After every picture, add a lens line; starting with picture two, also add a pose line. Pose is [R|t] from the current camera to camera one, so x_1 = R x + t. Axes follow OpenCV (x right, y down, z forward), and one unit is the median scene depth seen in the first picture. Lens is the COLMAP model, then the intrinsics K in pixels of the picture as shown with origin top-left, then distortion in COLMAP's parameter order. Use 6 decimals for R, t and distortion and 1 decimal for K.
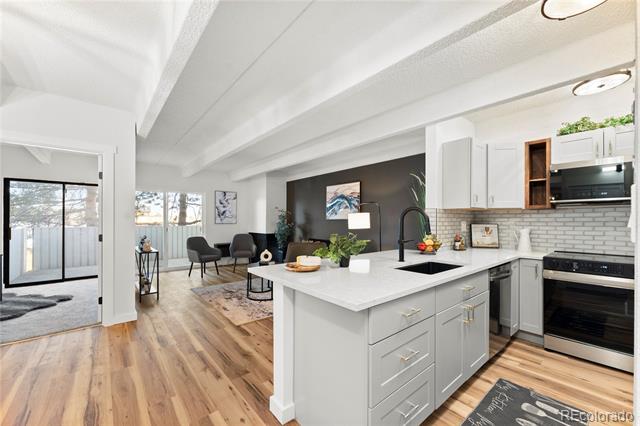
lens RADIAL K [[258.7, 0, 319.1], [0, 258.7, 218.8], [0, 0, 1]] dist [0.001517, 0.000286]
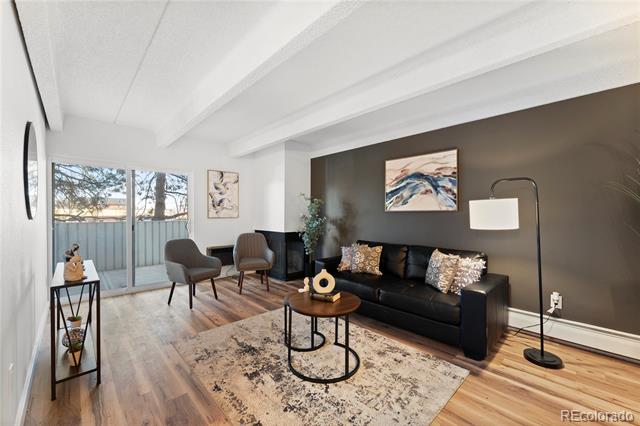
lens RADIAL K [[259.4, 0, 320.0], [0, 259.4, 213.0], [0, 0, 1]] dist [0.002349, 0.000096]
pose [[0.998115, -0.001541, 0.061357, -0.169582], [0.001216, 0.999985, 0.005322, 0.002580], [-0.061364, -0.005237, 0.998102, 0.339840]]
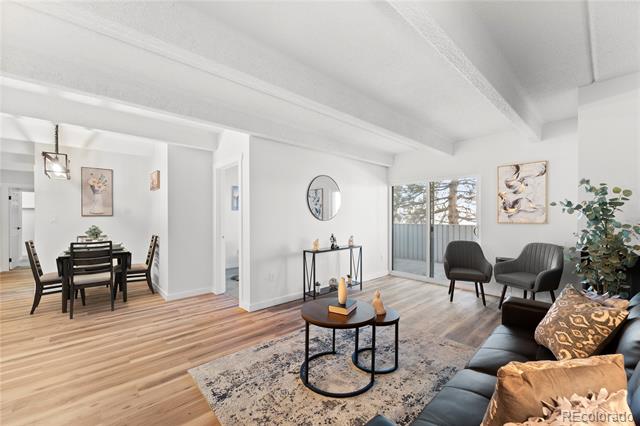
lens RADIAL K [[259.4, 0, 320.0], [0, 259.4, 213.0], [0, 0, 1]] dist [0.002349, 0.000096]
pose [[0.038635, -0.012479, -0.999175, 0.194310], [0.007529, 0.999897, -0.012197, 0.001106], [0.999225, -0.007052, 0.038725, 0.653828]]
